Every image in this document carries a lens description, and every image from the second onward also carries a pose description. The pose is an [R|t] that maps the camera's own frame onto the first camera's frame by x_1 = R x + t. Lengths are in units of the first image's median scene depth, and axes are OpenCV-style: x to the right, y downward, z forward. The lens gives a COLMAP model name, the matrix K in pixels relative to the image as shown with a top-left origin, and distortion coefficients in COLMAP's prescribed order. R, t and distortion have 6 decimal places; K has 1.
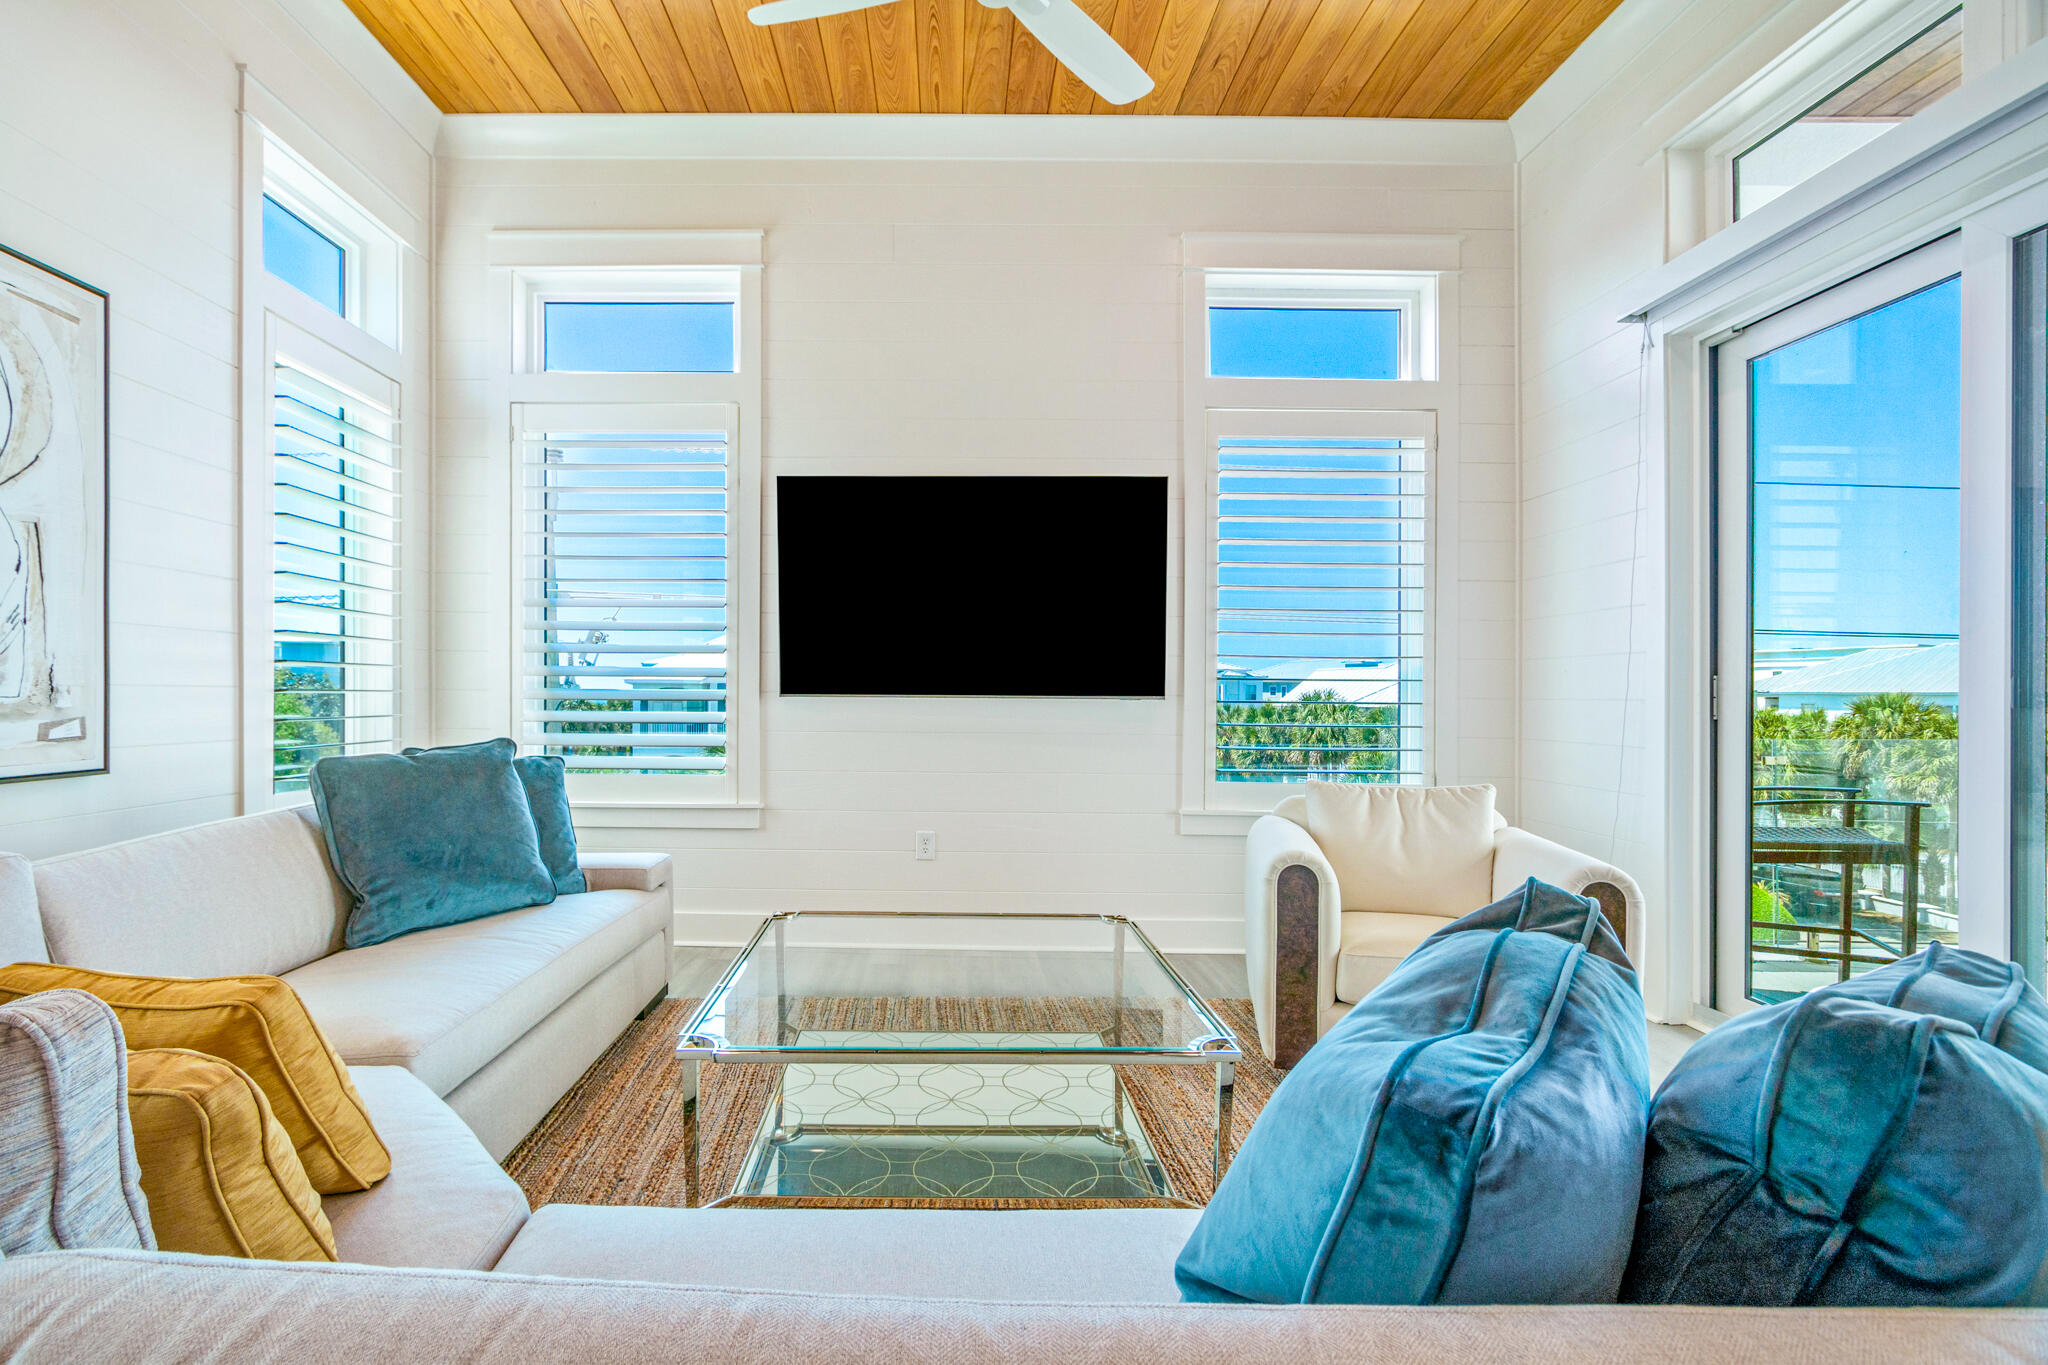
lens RADIAL K [[925.4, 0, 938.4], [0, 925.4, 688.1], [0, 0, 1]] dist [-0.003989, -0.000356]
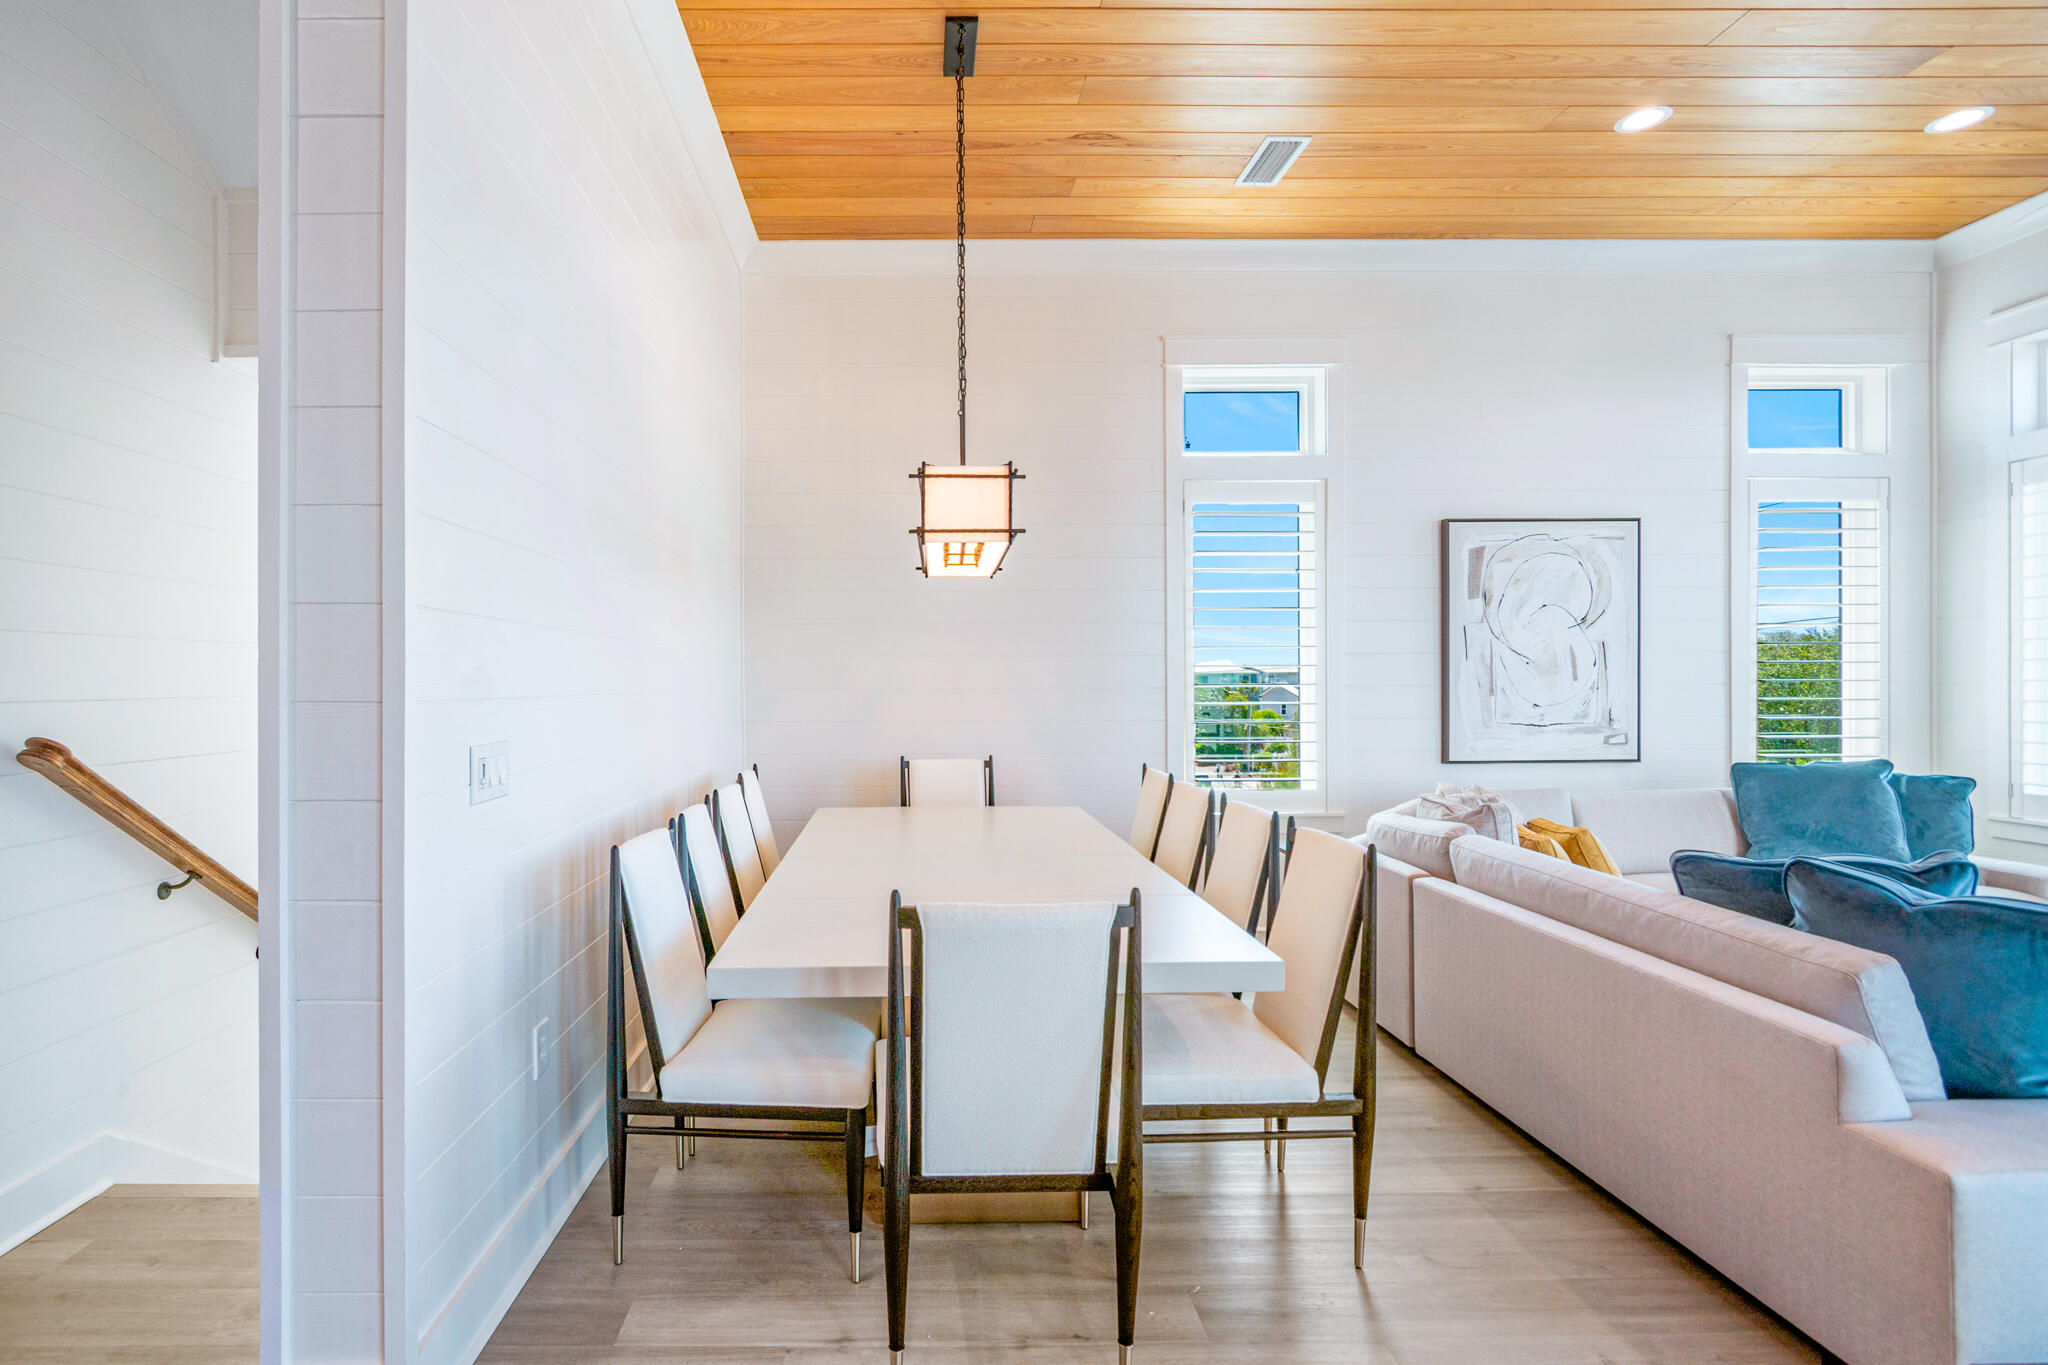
lens RADIAL K [[925.4, 0, 938.4], [0, 925.4, 688.1], [0, 0, 1]] dist [-0.003989, -0.000356]
pose [[0.026996, 0.000038, -0.999636, 1.046866], [0.007600, 0.999971, 0.000243, -0.078364], [0.999607, -0.007604, 0.026995, -0.562679]]
